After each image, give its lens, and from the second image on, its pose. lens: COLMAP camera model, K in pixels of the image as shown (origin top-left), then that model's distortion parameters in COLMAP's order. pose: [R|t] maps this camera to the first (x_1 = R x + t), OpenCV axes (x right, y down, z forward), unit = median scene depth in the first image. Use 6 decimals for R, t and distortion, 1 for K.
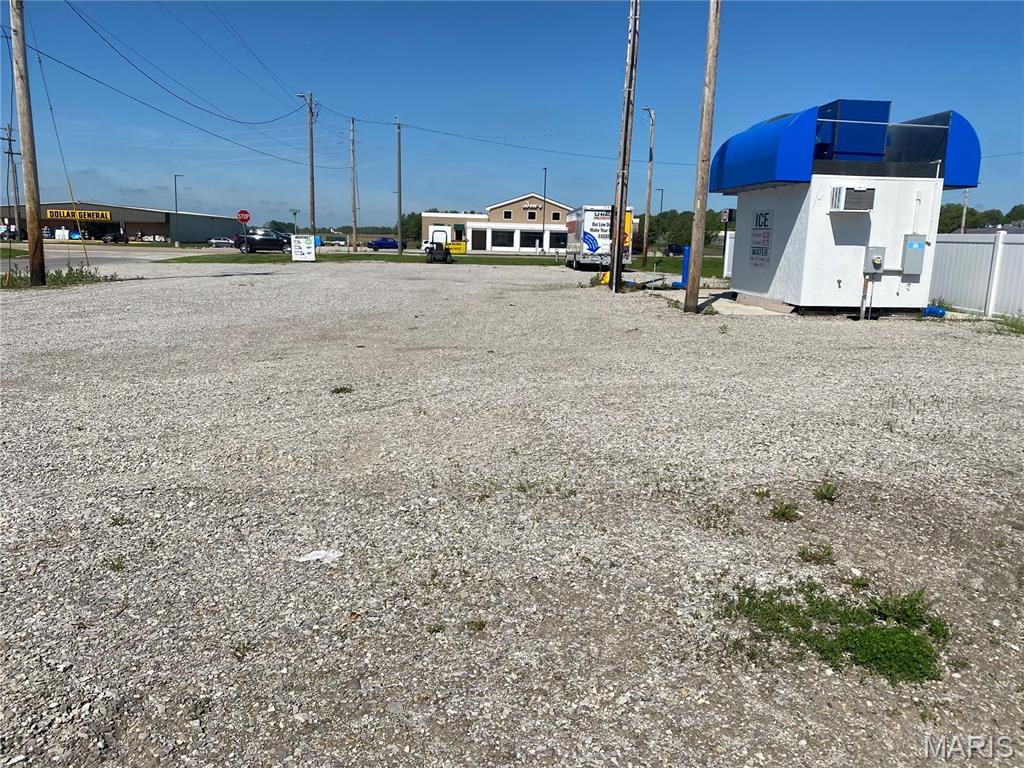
lens RADIAL K [[774.7, 0, 506.8], [0, 774.7, 381.9], [0, 0, 1]] dist [0.028974, -0.042727]
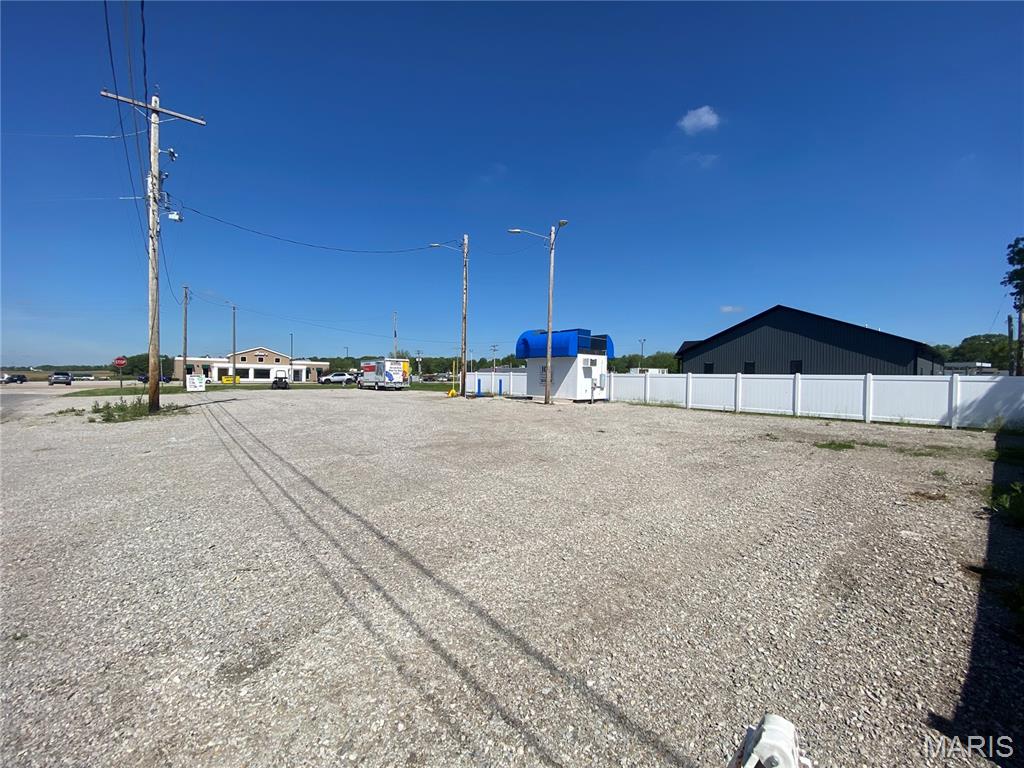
lens RADIAL K [[410.3, 0, 507.3], [0, 410.3, 384.6], [0, 0, 1]] dist [-0.000432, -0.000038]
pose [[0.802968, -0.027795, 0.595373, -0.681208], [0.116626, 0.986929, -0.111217, -0.017408], [-0.584500, 0.158739, 0.795715, -0.025547]]
